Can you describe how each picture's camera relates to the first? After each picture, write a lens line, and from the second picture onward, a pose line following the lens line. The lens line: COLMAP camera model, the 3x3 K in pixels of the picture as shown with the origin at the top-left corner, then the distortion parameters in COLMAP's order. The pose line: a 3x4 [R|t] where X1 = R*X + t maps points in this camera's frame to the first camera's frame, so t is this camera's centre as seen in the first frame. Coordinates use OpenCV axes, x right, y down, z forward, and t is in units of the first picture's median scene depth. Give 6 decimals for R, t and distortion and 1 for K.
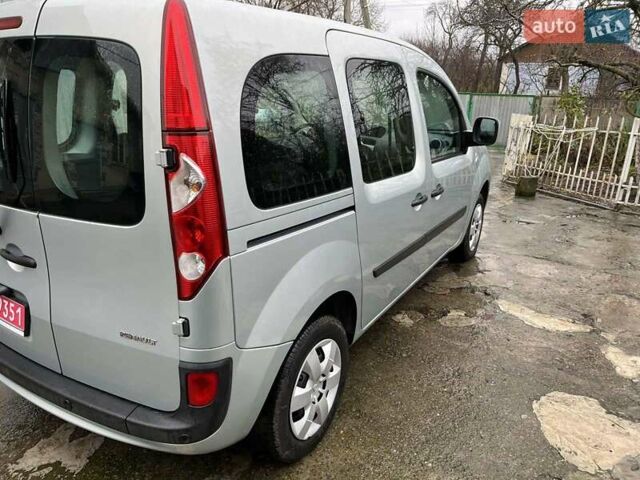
lens RADIAL K [[480.6, 0, 314.5], [0, 480.6, 239.8], [0, 0, 1]] dist [0.065530, -0.099384]
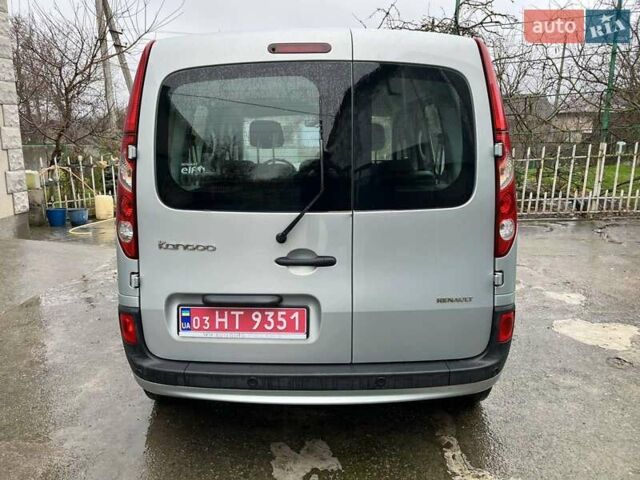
lens RADIAL K [[480.6, 0, 314.5], [0, 480.6, 239.8], [0, 0, 1]] dist [0.065530, -0.099384]
pose [[0.866943, -0.120862, 0.483532, -0.903766], [0.171643, 0.983207, -0.061986, 0.048542], [-0.467920, 0.136734, 0.873129, 0.046617]]
